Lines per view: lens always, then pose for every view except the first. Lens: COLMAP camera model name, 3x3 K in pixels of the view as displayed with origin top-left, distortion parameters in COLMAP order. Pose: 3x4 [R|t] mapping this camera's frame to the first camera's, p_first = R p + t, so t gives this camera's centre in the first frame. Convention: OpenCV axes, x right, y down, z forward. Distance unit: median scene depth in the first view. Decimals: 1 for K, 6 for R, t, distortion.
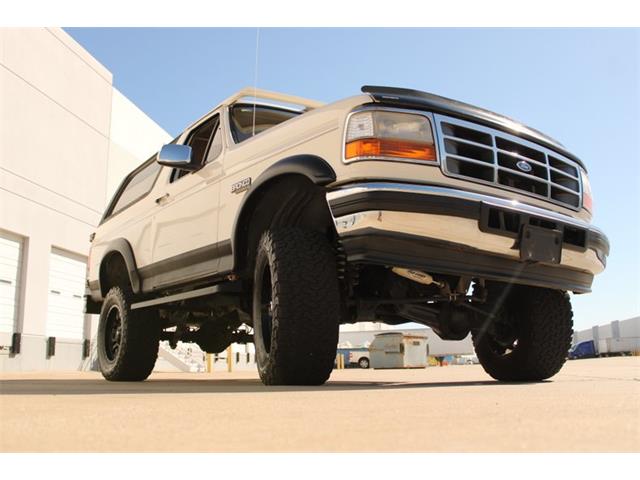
lens RADIAL K [[627.0, 0, 320.0], [0, 627.0, 240.0], [0, 0, 1]] dist [-0.141645, 0.164246]
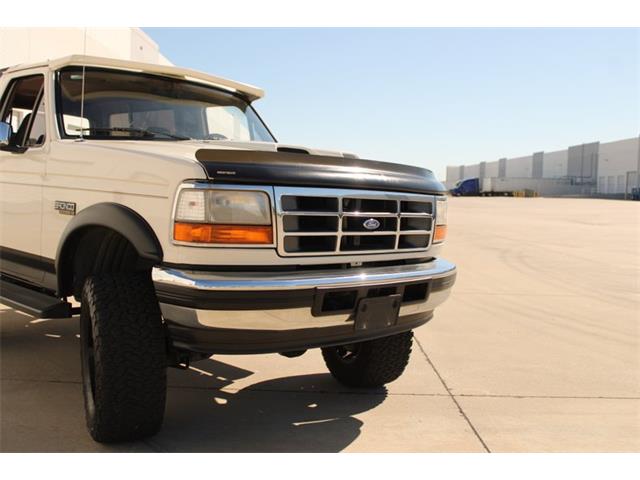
lens RADIAL K [[684.7, 0, 320.0], [0, 684.7, 240.0], [0, 0, 1]] dist [-0.107561, 0.126678]
pose [[0.981873, 0.027480, 0.187536, 0.058973], [-0.077787, 0.960692, 0.266495, -0.379194], [-0.172841, -0.276252, 0.945416, 0.016918]]
